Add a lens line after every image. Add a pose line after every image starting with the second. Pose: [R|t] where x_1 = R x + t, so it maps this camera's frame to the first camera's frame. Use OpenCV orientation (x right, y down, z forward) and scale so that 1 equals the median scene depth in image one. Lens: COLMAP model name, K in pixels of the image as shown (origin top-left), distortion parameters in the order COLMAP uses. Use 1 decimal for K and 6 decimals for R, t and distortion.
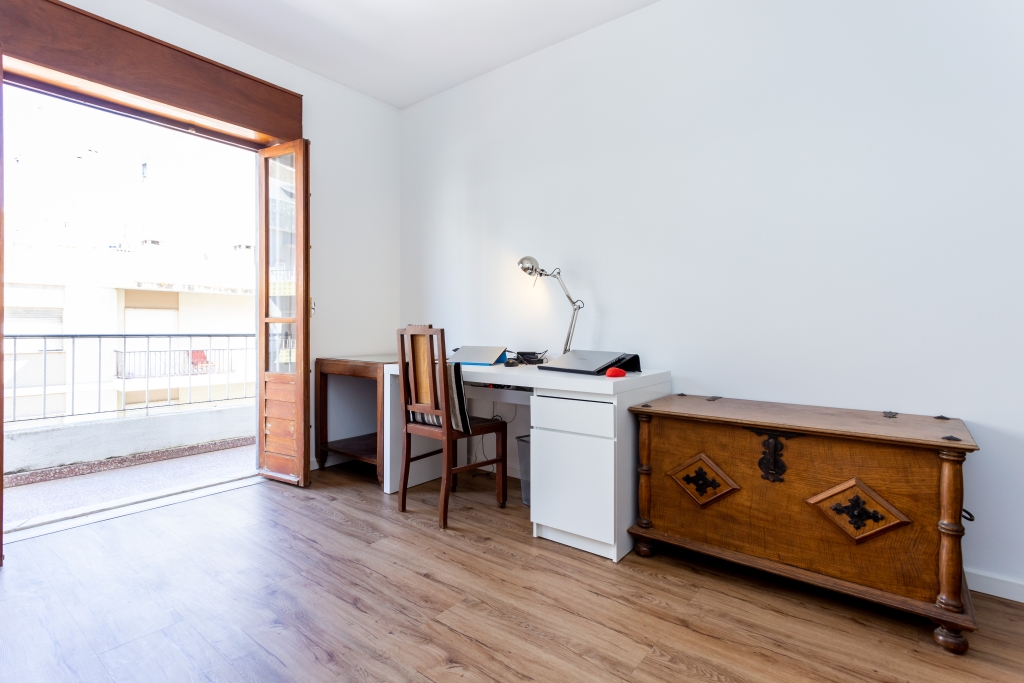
lens RADIAL K [[493.1, 0, 503.2], [0, 493.1, 346.6], [0, 0, 1]] dist [-0.000261, 0.000253]
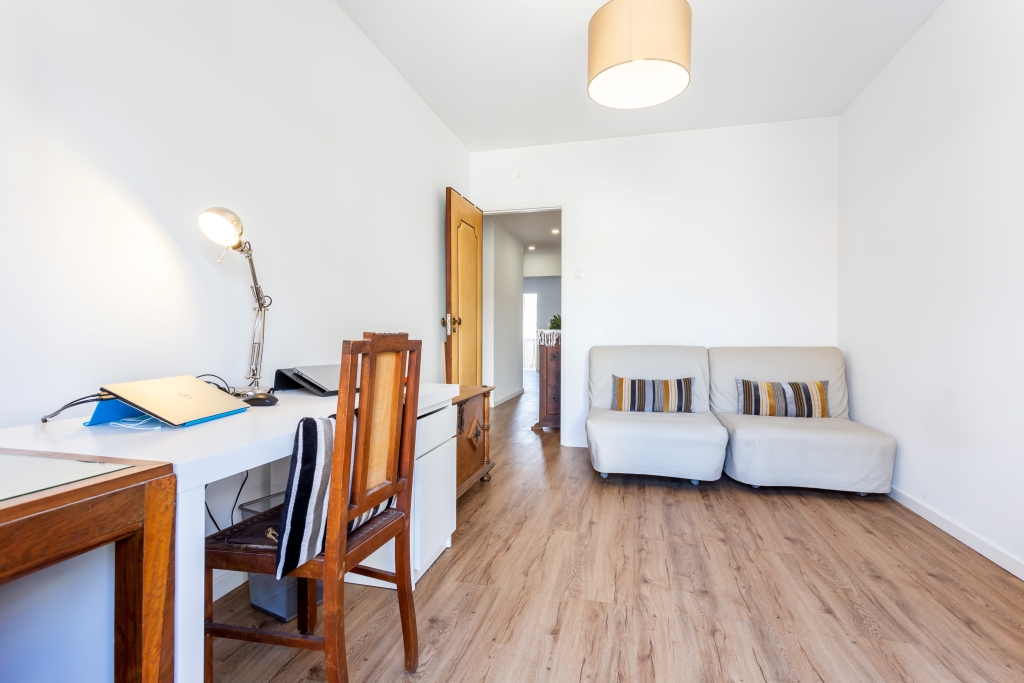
lens RADIAL K [[493.1, 0, 503.2], [0, 493.1, 346.6], [0, 0, 1]] dist [-0.000261, 0.000253]
pose [[-0.400519, -0.026361, 0.915909, -1.014518], [0.030889, 0.998629, 0.042249, -0.068884], [-0.915768, 0.045213, -0.399155, 1.614140]]
